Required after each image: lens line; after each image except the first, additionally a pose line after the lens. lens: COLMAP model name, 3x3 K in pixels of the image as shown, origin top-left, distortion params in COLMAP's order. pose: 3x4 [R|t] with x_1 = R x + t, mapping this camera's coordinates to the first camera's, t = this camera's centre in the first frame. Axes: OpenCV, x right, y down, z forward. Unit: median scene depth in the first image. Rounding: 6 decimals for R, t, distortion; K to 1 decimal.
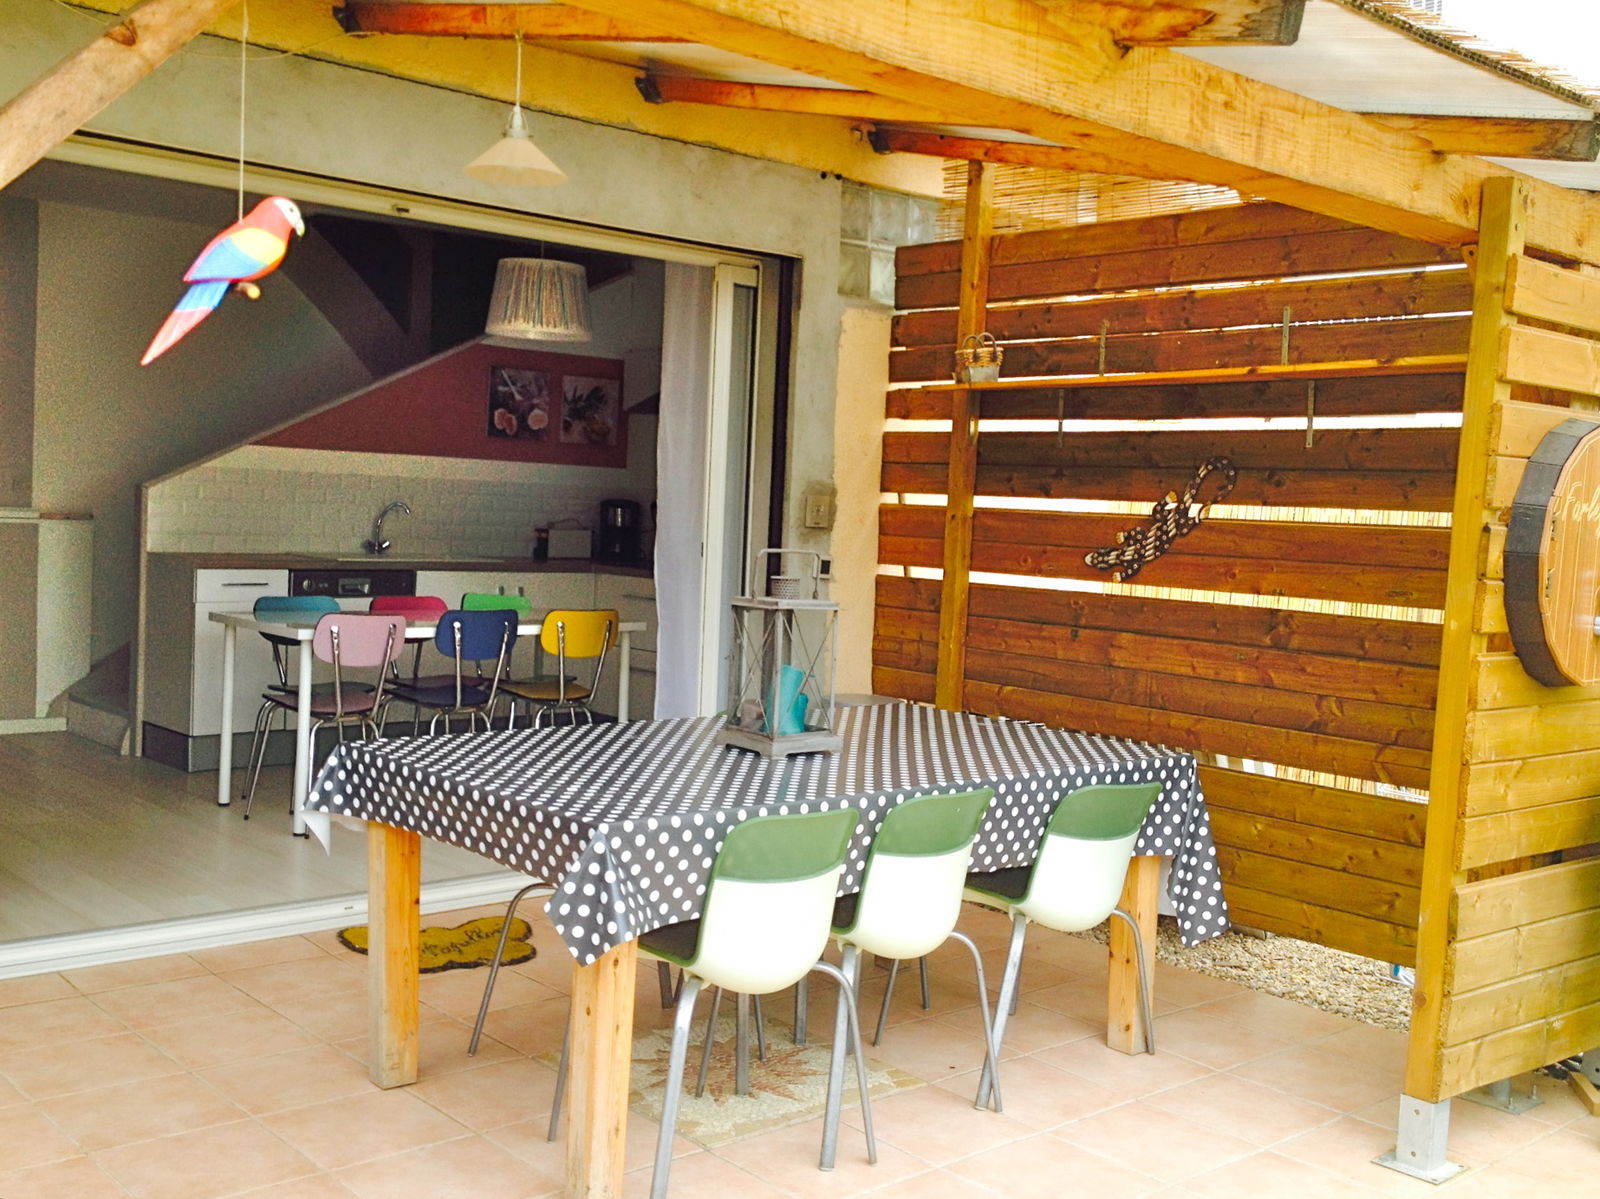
lens RADIAL K [[1529.1, 0, 799.7], [0, 1529.1, 603.1], [0, 0, 1]] dist [-0.014809, 0.000000]
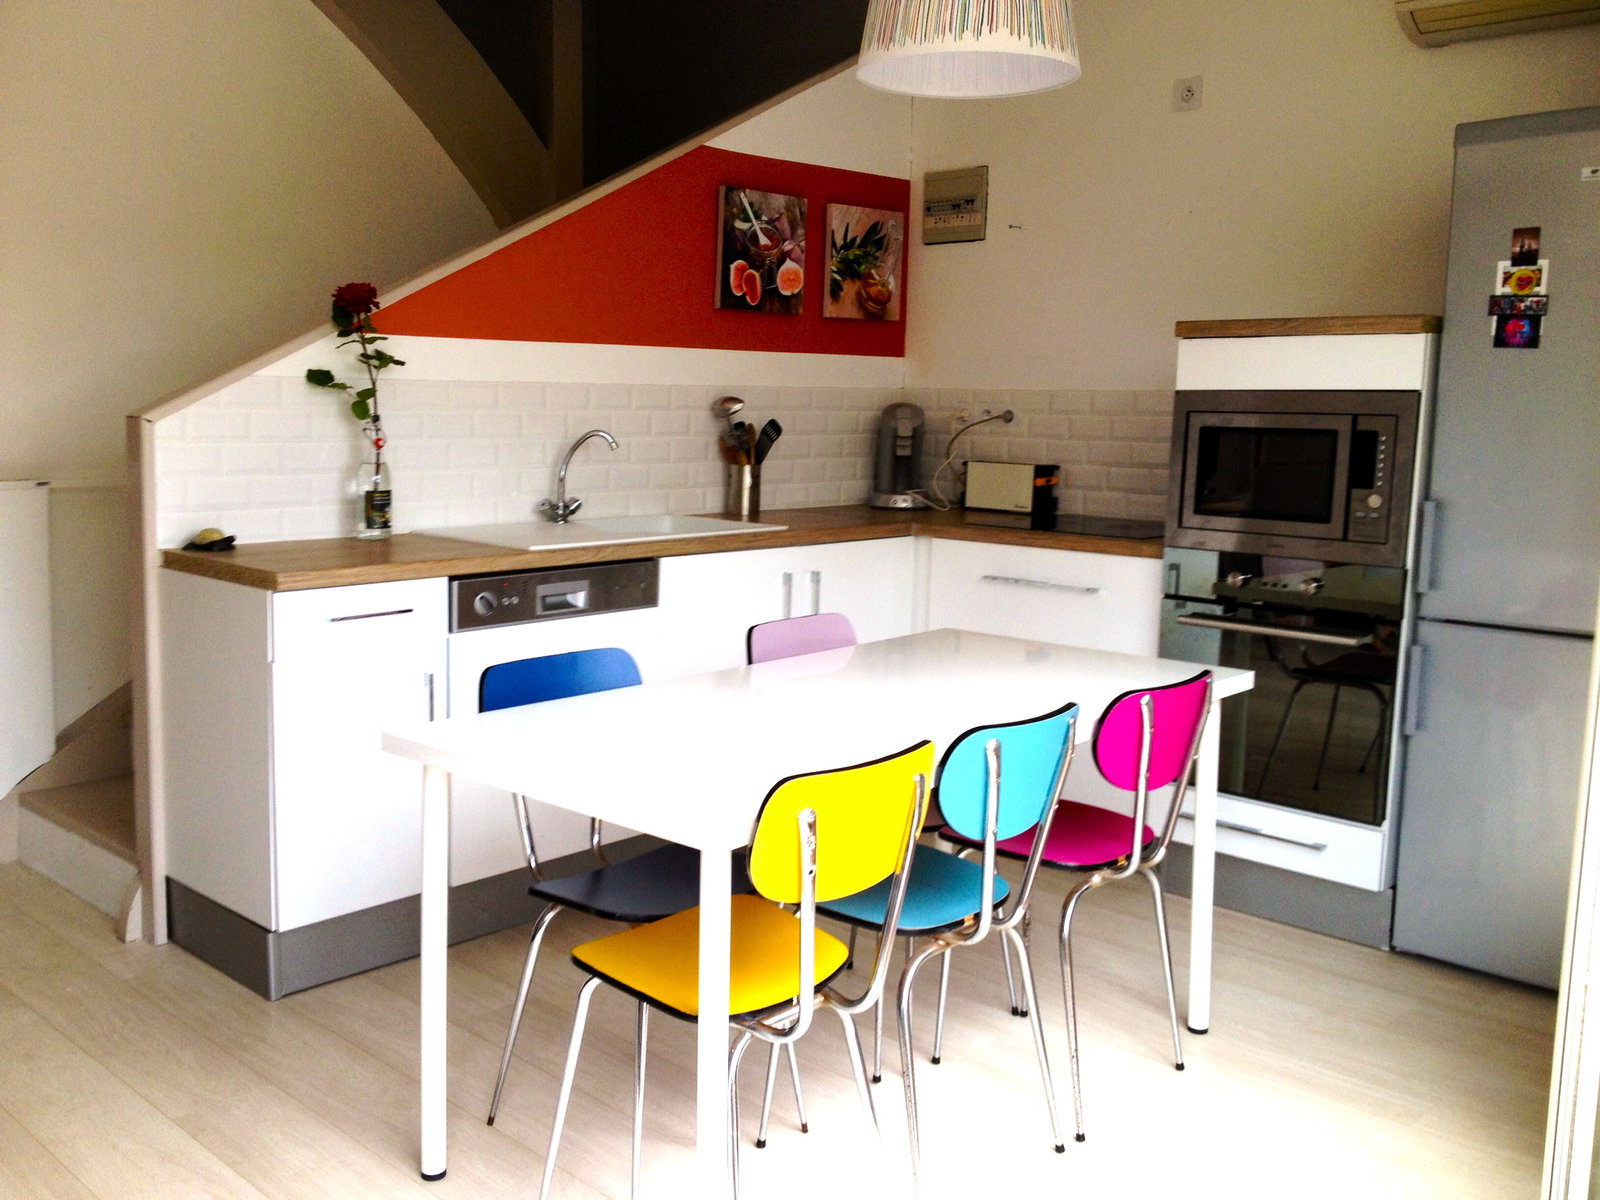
lens RADIAL K [[1529.1, 0, 798.8], [0, 1529.1, 595.9], [0, 0, 1]] dist [-0.014809, 0.000000]
pose [[0.999579, -0.022308, 0.018565, -0.184747], [0.020925, 0.997215, 0.071580, -0.039783], [-0.020110, -0.071162, 0.997262, 0.402184]]
